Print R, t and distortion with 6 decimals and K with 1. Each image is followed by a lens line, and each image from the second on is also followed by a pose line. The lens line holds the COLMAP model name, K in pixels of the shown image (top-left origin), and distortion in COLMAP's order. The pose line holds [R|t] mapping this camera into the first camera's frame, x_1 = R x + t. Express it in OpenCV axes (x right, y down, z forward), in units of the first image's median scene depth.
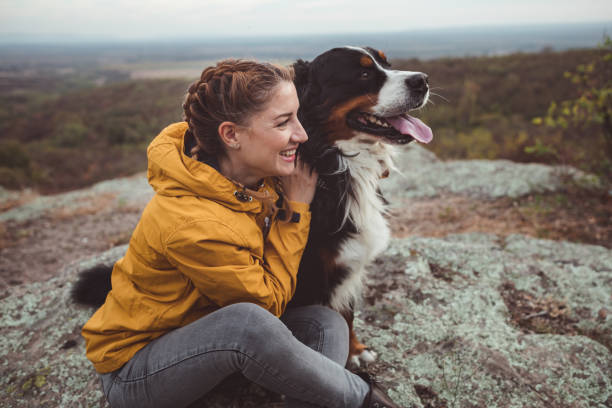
lens RADIAL K [[497.4, 0, 326.6], [0, 497.4, 192.2], [0, 0, 1]] dist [-0.004383, 0.059816]
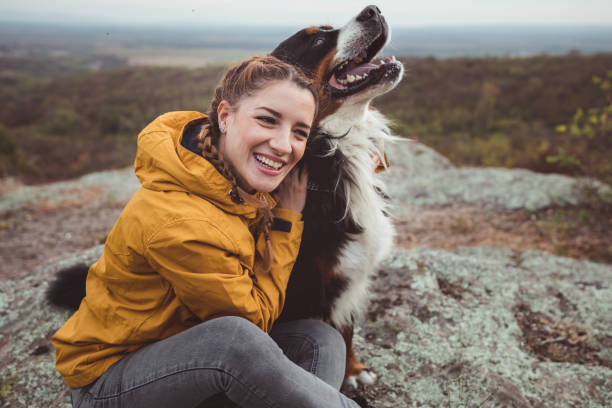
lens RADIAL K [[530.0, 0, 327.4], [0, 530.0, 192.2], [0, 0, 1]] dist [0.012798, 0.050004]
pose [[0.999014, 0.043888, -0.006720, 0.002615], [-0.043920, 0.999023, -0.004803, -0.002085], [0.006503, 0.005094, 0.999966, 0.019139]]
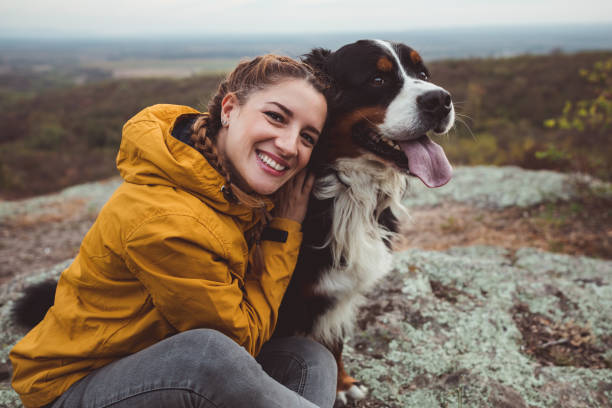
lens RADIAL K [[530.0, 0, 324.9], [0, 530.0, 192.3], [0, 0, 1]] dist [0.012798, 0.050004]
pose [[0.999940, 0.008571, 0.006876, 0.016037], [-0.008461, 0.999838, -0.015859, 0.005106], [-0.007011, 0.015800, 0.999851, 0.078261]]
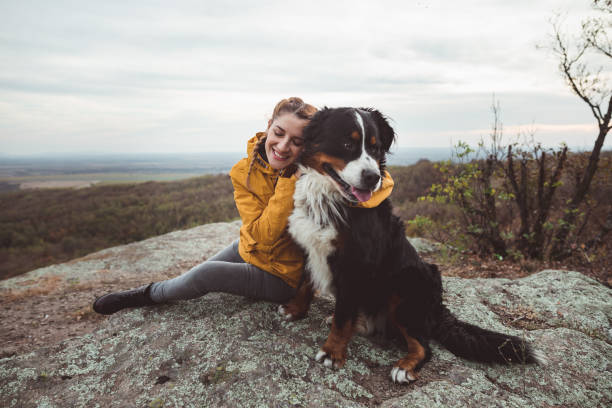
lens RADIAL K [[399.1, 0, 296.2], [0, 399.1, 211.3], [0, 0, 1]] dist [-0.007795, 0.013985]
pose [[0.971740, -0.021137, 0.235107, -0.372711], [0.059293, 0.985907, -0.156432, 0.091624], [-0.228488, 0.165952, 0.959298, 0.073886]]
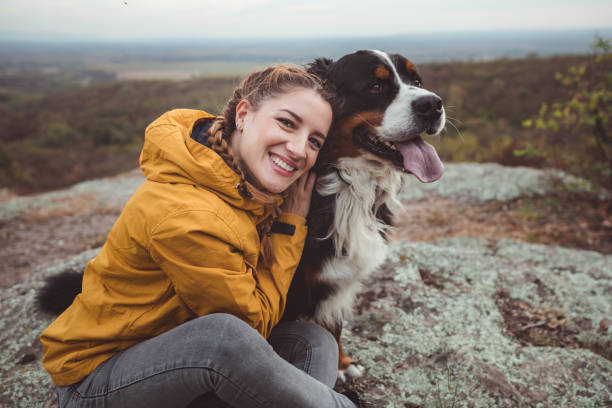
lens RADIAL K [[497.4, 0, 321.8], [0, 497.4, 189.1], [0, 0, 1]] dist [-0.004383, 0.059816]
pose [[0.999816, 0.006905, 0.017912, 0.002931], [-0.006694, 0.999908, -0.011823, 0.003061], [-0.017992, 0.011701, 0.999770, 0.062098]]
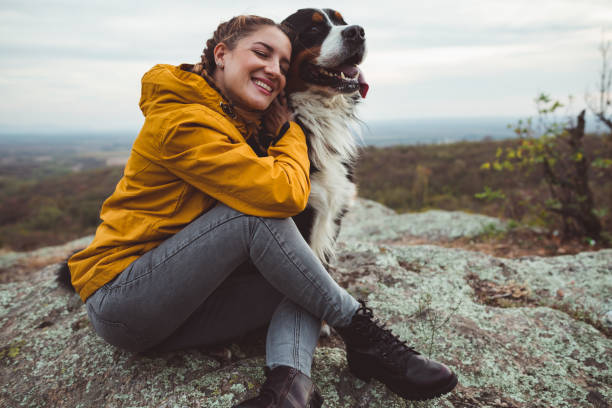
lens RADIAL K [[470.3, 0, 317.7], [0, 470.3, 203.1], [0, 0, 1]] dist [-0.027215, 0.052491]
pose [[0.998393, -0.007386, 0.056189, -0.019391], [0.015282, 0.989830, -0.141435, 0.176952], [-0.054573, 0.142066, 0.988352, 0.011245]]
